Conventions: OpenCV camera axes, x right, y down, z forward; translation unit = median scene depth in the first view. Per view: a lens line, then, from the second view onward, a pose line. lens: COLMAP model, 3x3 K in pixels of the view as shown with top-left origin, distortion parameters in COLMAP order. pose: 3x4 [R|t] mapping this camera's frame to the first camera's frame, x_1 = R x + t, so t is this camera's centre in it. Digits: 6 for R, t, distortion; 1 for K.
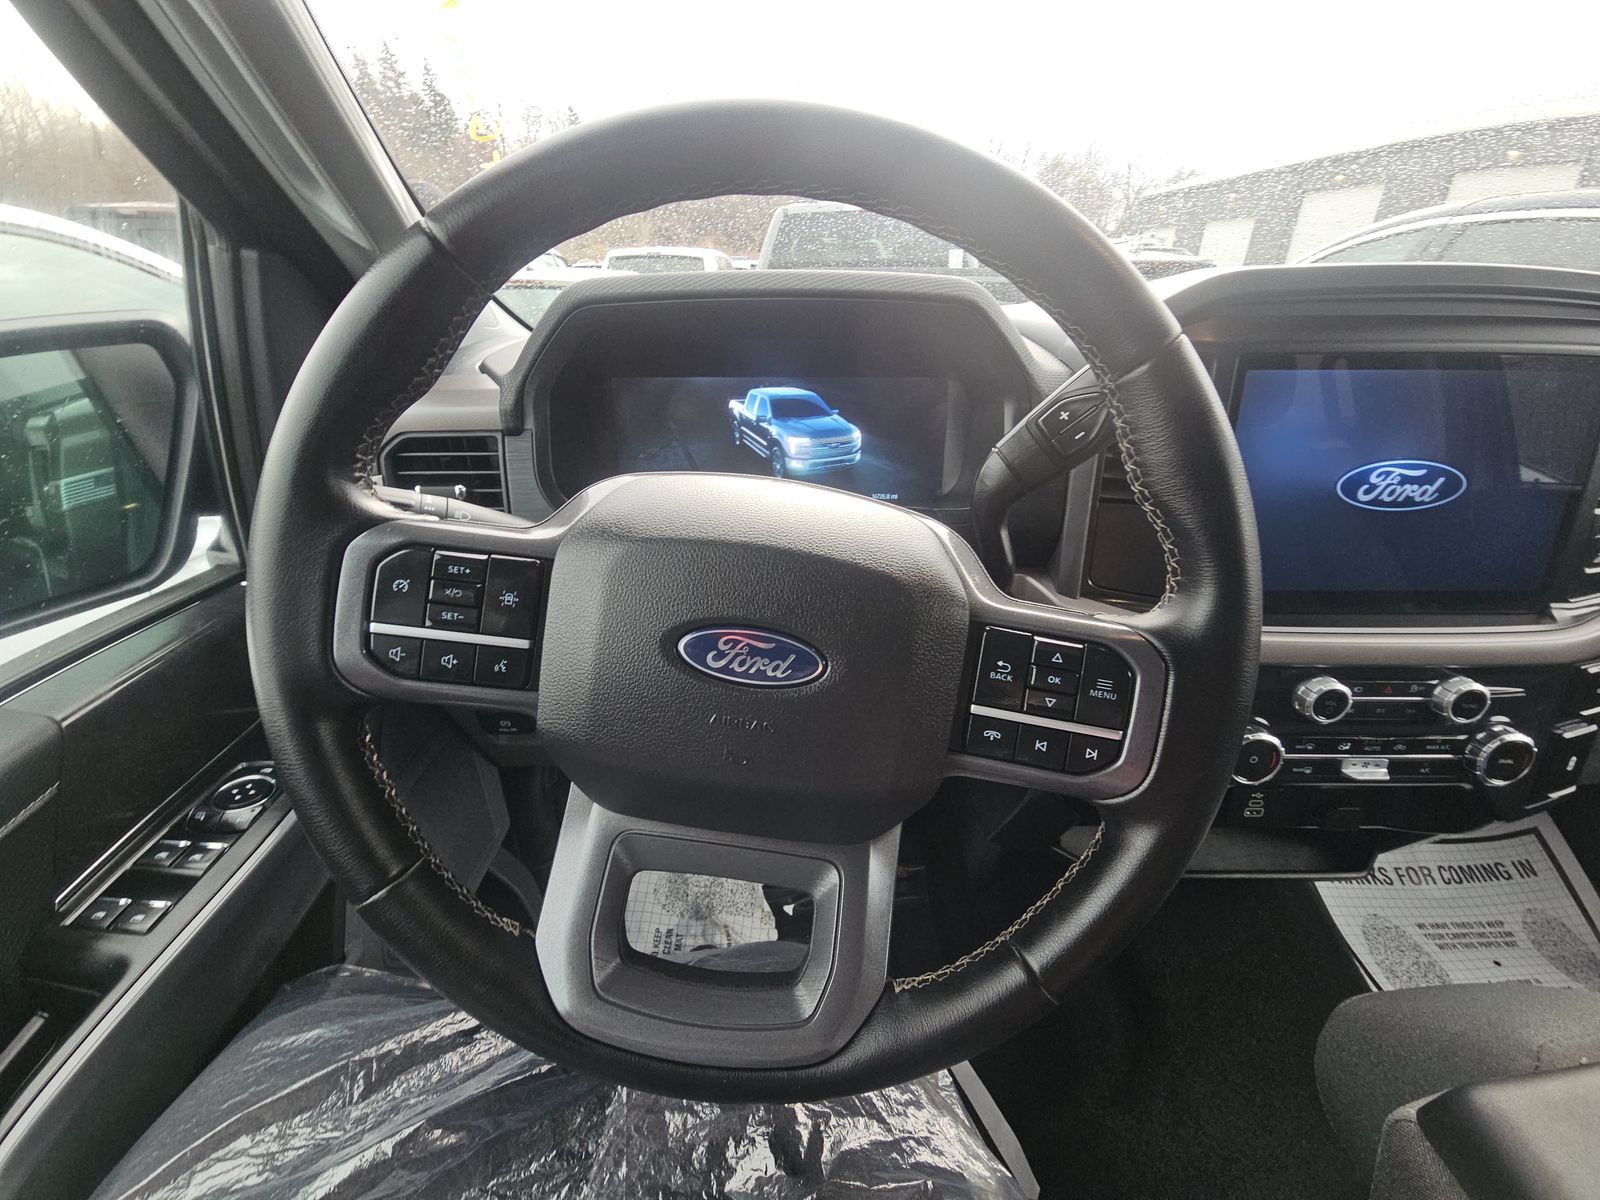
lens RADIAL K [[641.6, 0, 800.0], [0, 641.6, 600.0], [0, 0, 1]] dist [0.001137, -0.006411]
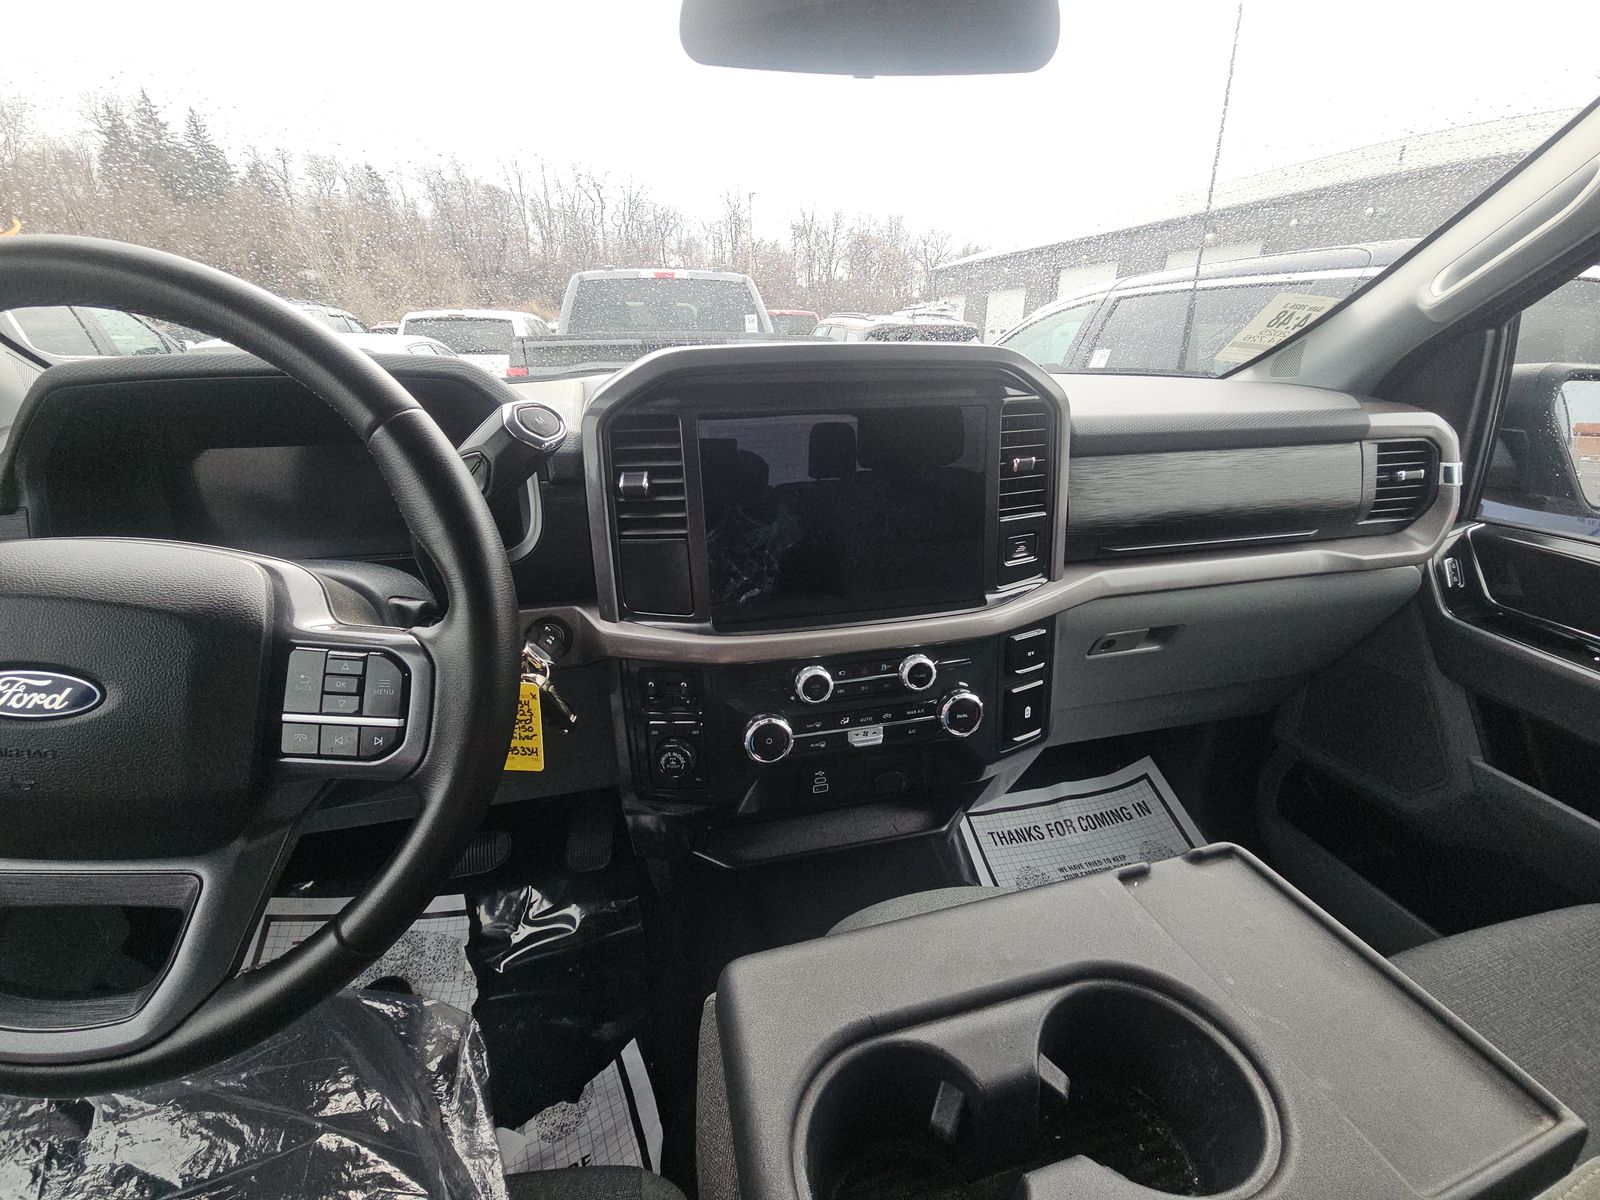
lens RADIAL K [[637.7, 0, 804.5], [0, 637.7, 606.4], [0, 0, 1]] dist [0.016450, -0.016134]
pose [[0.972849, -0.090423, 0.213045, 0.528256], [0.104986, 0.992778, -0.058044, 0.073050], [-0.206258, 0.078835, 0.975317, -0.198187]]
